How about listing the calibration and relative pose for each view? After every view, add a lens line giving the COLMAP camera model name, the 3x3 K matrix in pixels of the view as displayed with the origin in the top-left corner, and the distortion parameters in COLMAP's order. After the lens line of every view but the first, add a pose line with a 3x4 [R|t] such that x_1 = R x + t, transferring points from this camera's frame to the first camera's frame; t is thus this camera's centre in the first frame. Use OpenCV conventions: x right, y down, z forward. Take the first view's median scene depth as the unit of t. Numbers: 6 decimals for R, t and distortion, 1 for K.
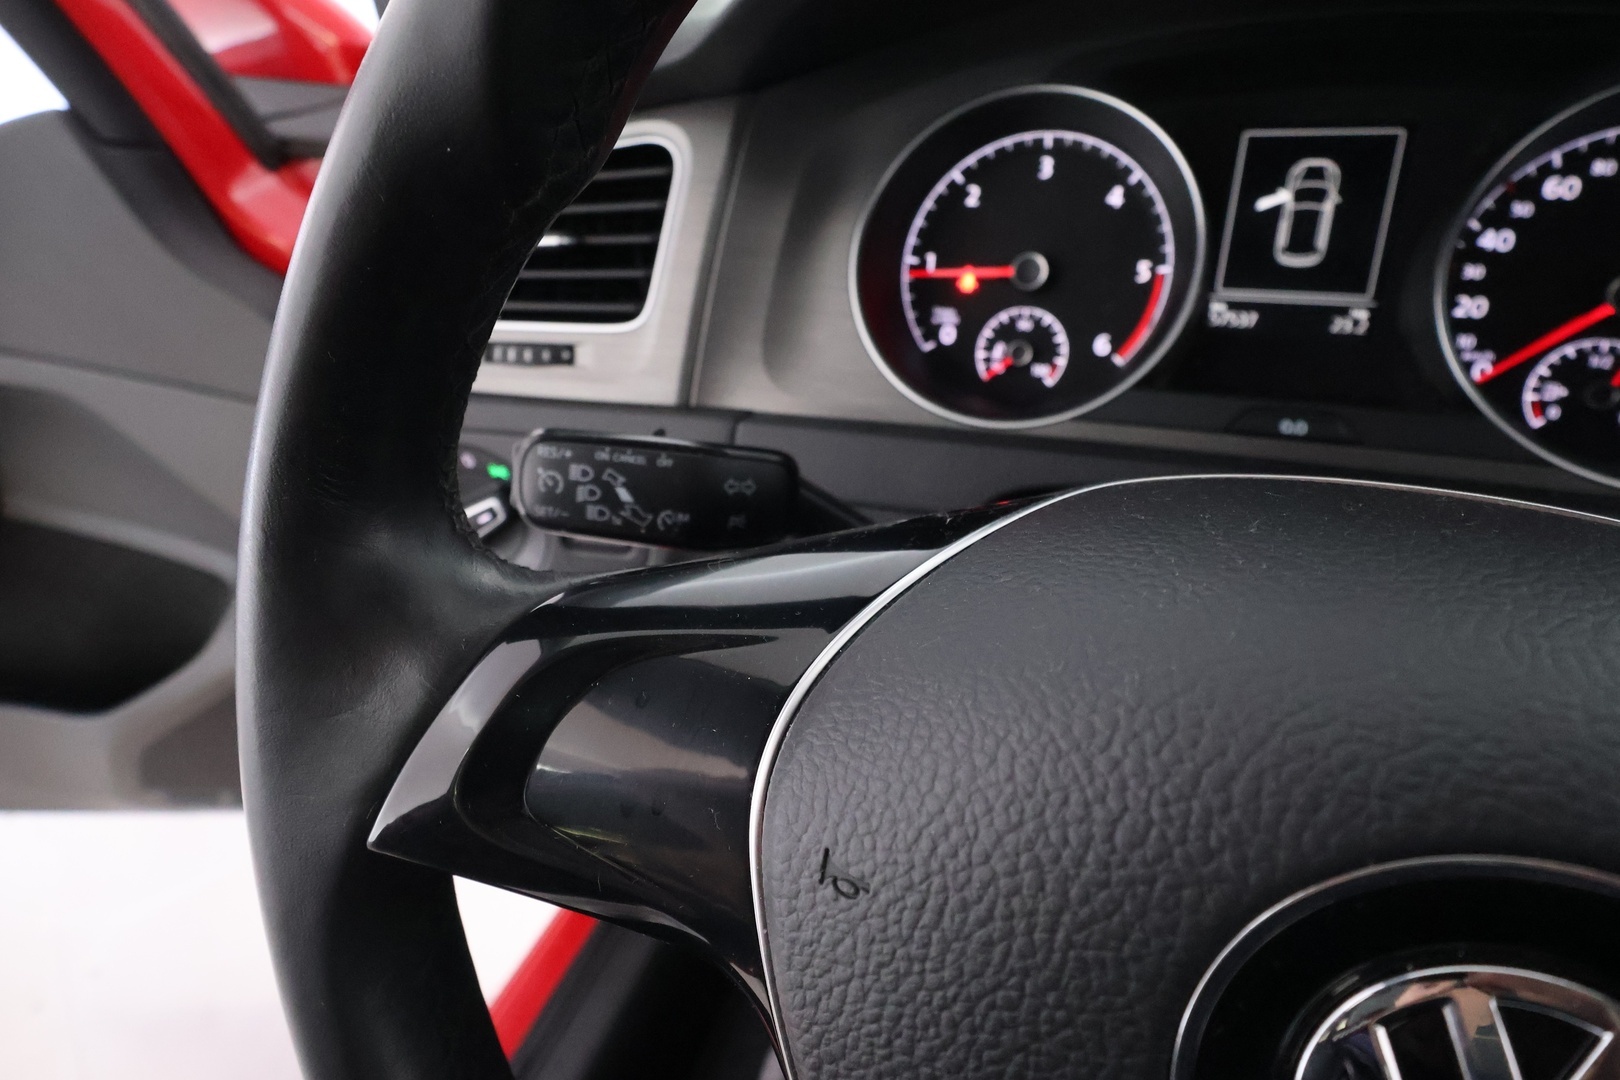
lens RADIAL K [[822.0, 0, 810.0], [0, 822.0, 540.0], [0, 0, 1]] dist [-0.004157, -0.000659]
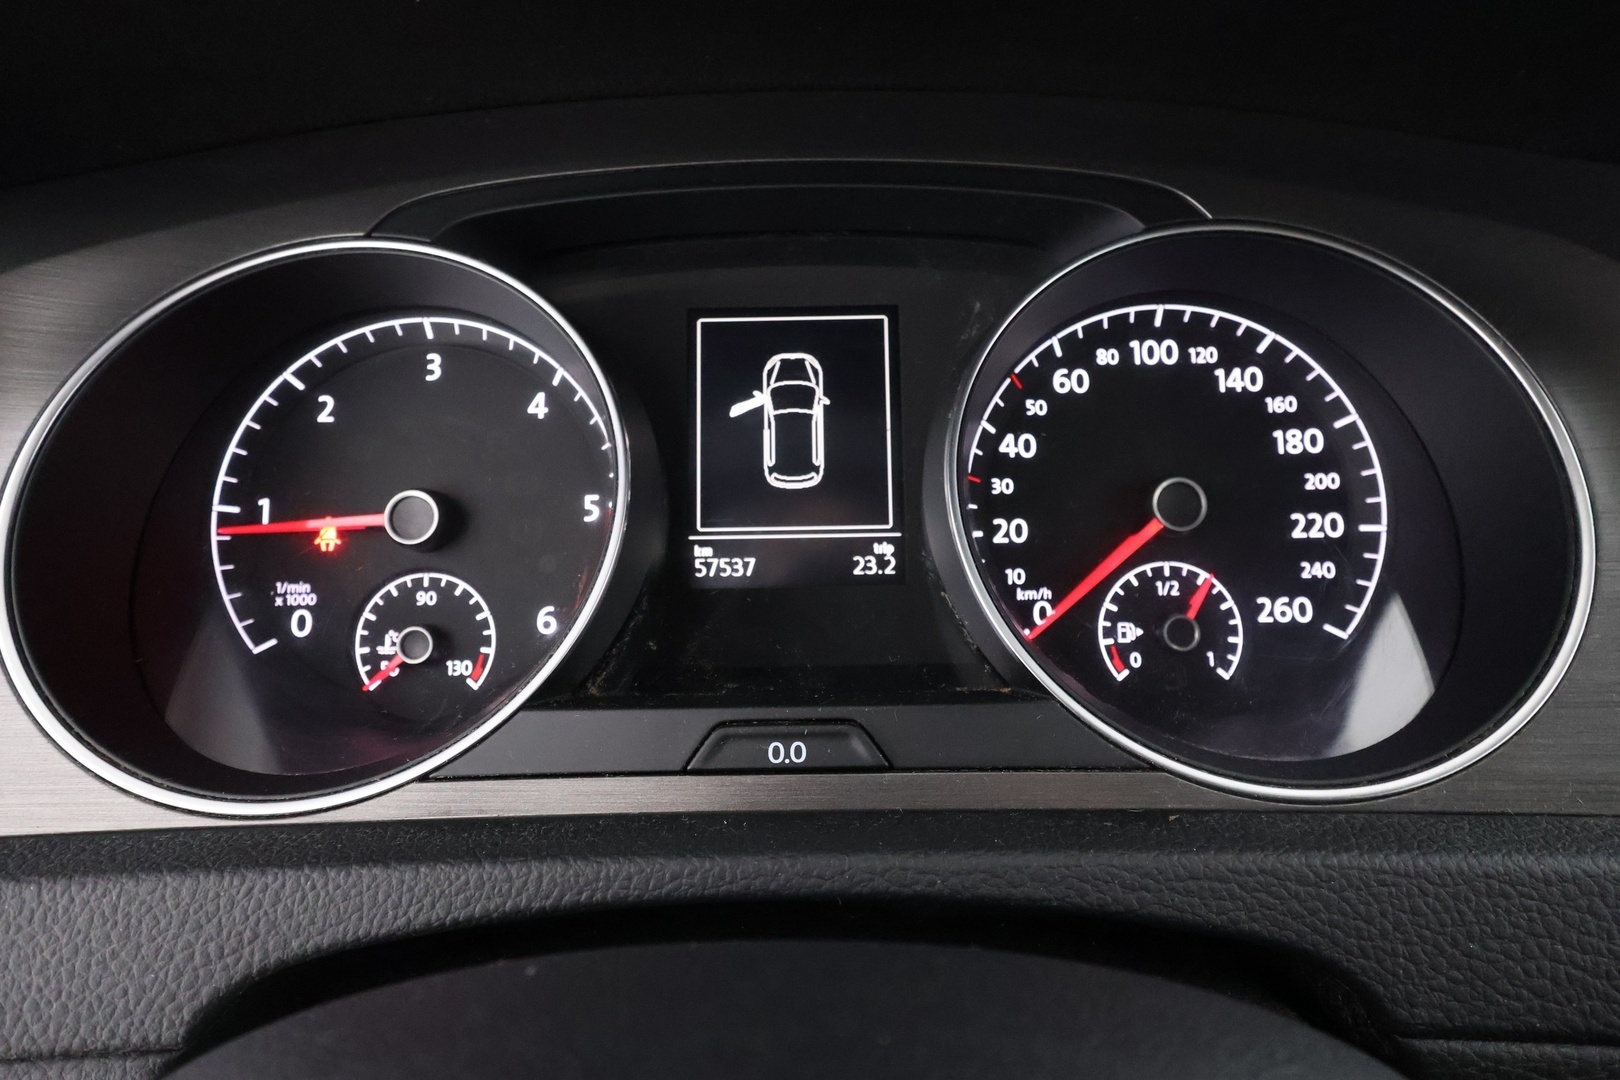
lens RADIAL K [[838.3, 0, 807.8], [0, 838.3, 547.6], [0, 0, 1]] dist [-0.000443, -0.000403]
pose [[0.926479, -0.066638, 0.370401, 0.333308], [0.165388, 0.956162, -0.241662, -0.109726], [-0.338059, 0.285154, 0.896885, 0.362323]]
